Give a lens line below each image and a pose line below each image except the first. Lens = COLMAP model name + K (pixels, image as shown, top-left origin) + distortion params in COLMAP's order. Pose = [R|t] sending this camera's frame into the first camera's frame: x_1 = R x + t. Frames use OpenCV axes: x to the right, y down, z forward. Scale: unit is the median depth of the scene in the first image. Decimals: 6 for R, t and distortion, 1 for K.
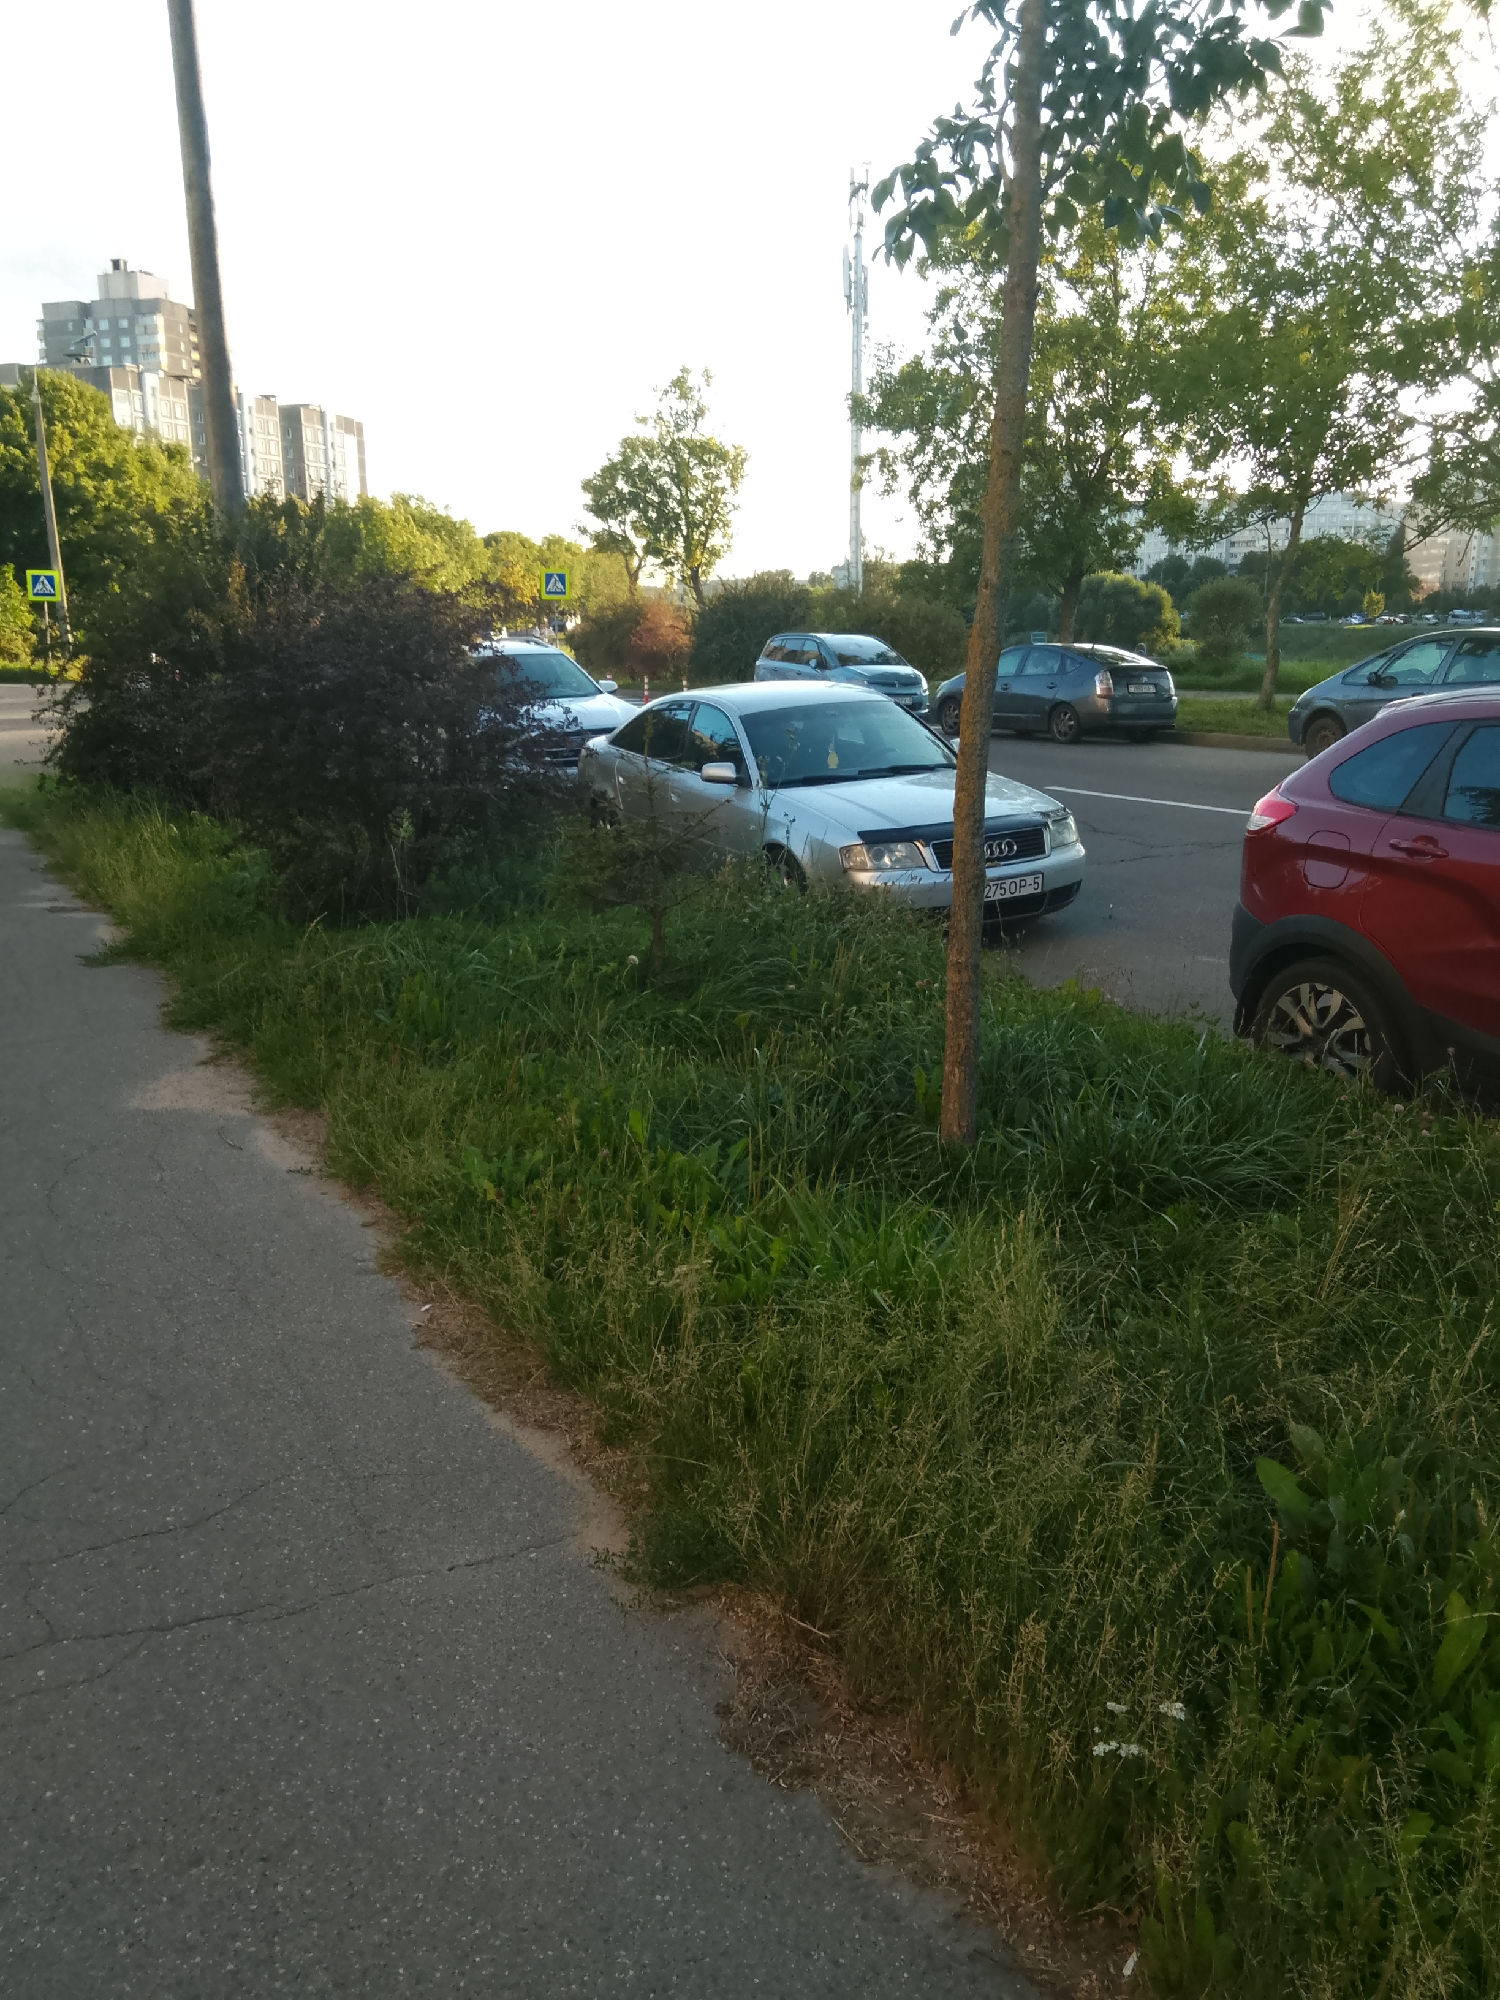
lens RADIAL K [[1545.5, 0, 750.9], [0, 1545.5, 997.5], [0, 0, 1]] dist [-0.007432, 0.007088]
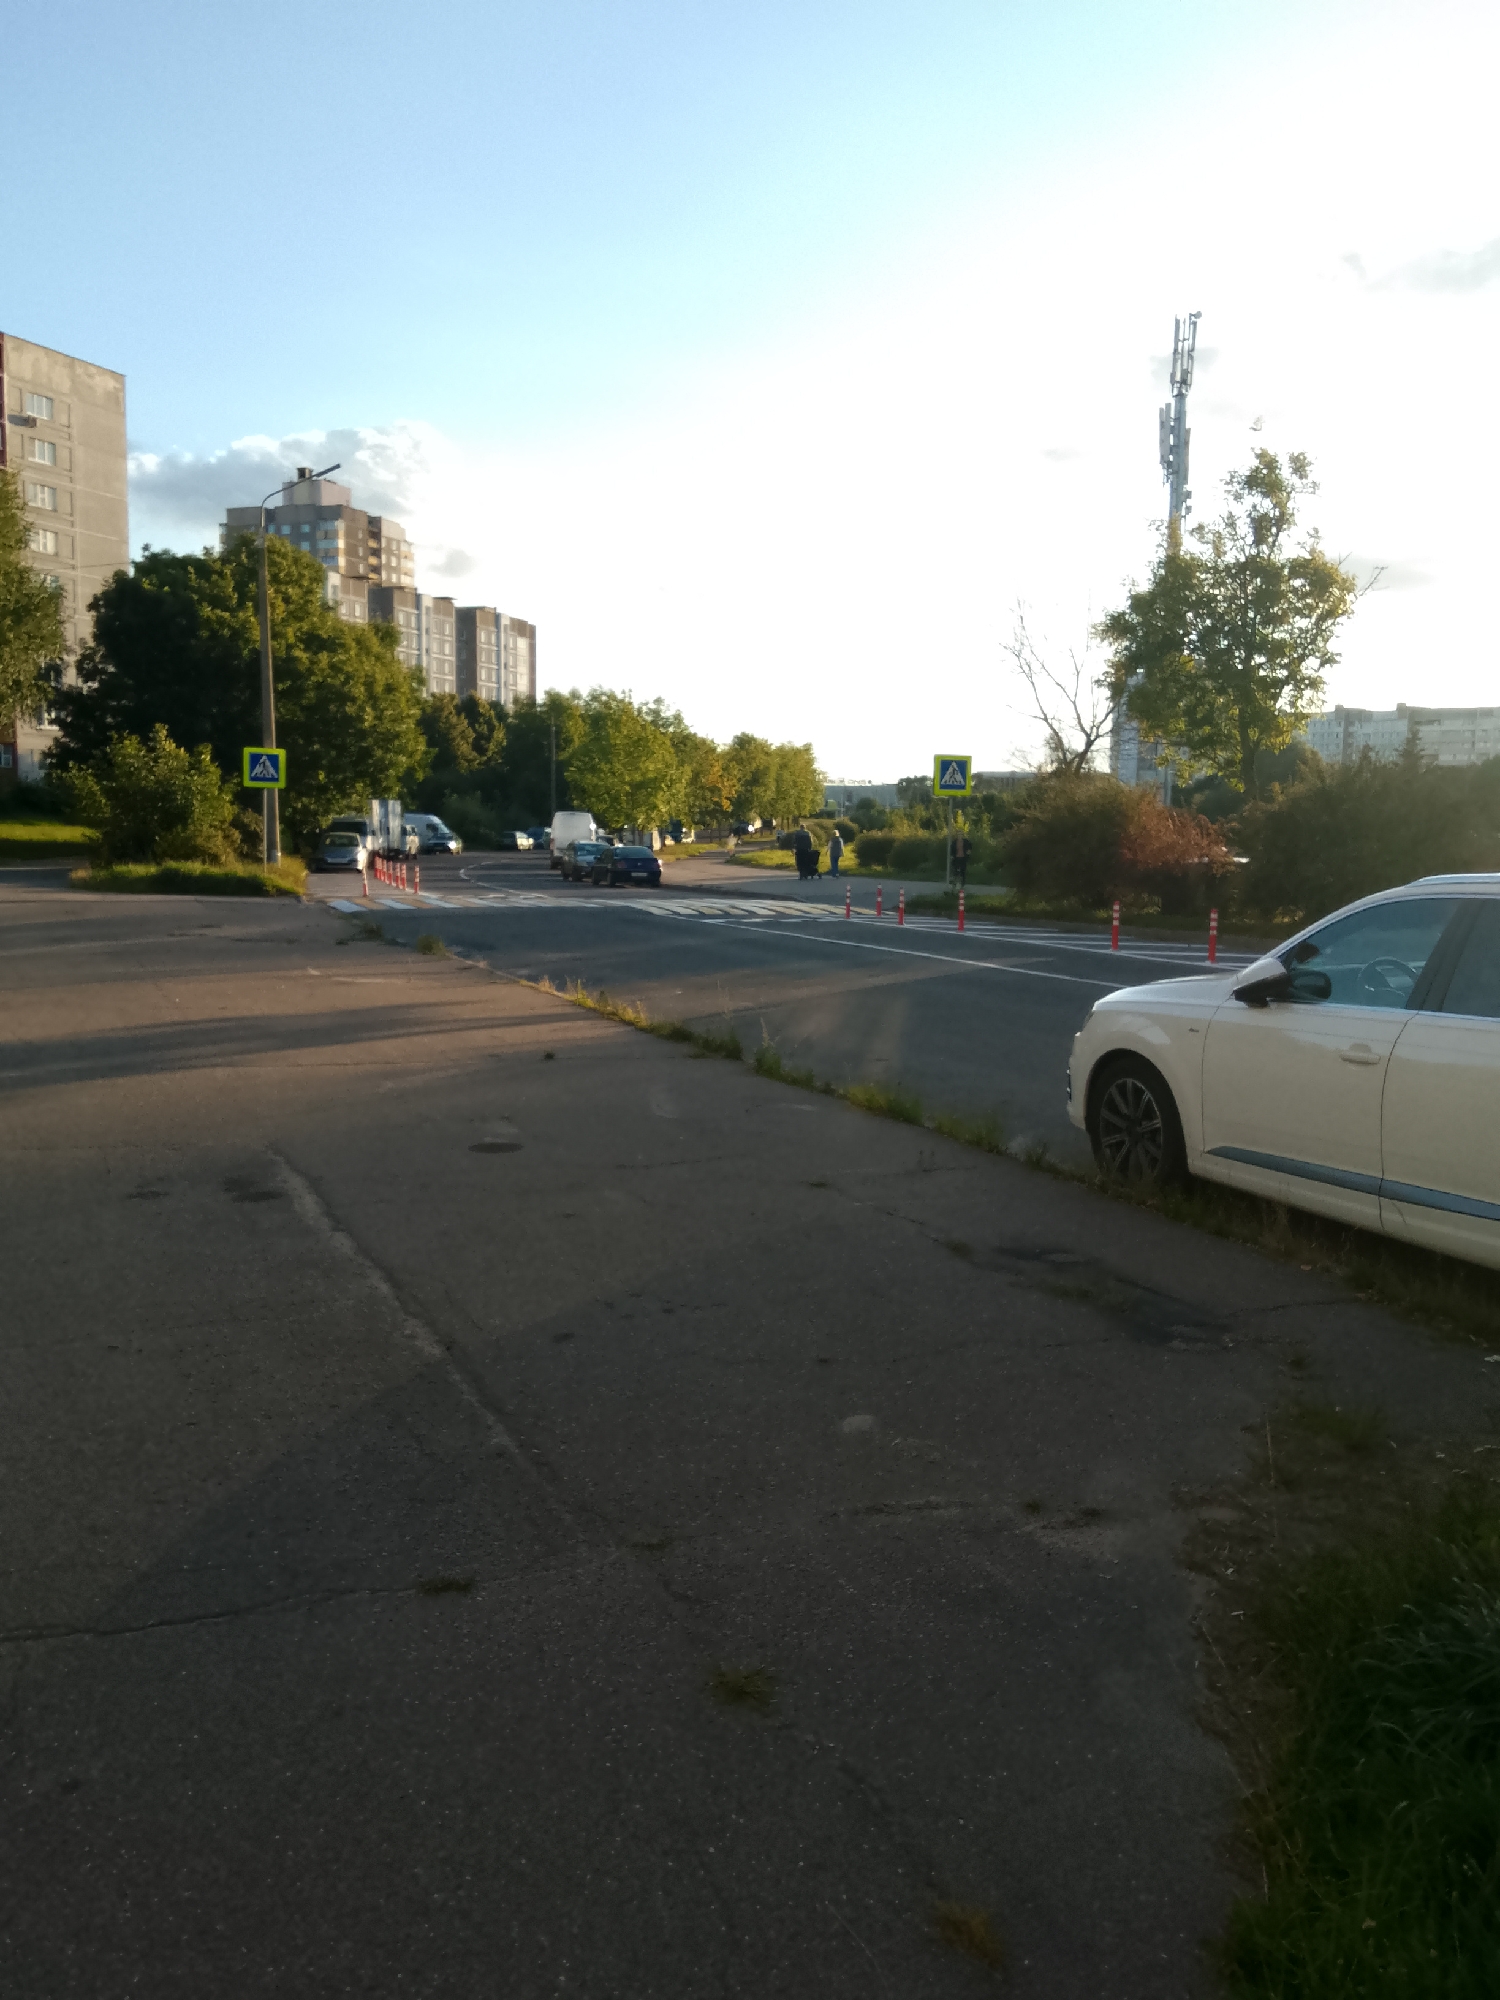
lens RADIAL K [[1429.9, 0, 749.0], [0, 1429.9, 1003.4], [0, 0, 1]] dist [-0.006611, -0.002643]
pose [[0.998808, 0.019867, -0.044583, -0.086662], [-0.024865, 0.993110, -0.114521, -0.036173], [0.042000, 0.115493, 0.992420, 0.152486]]
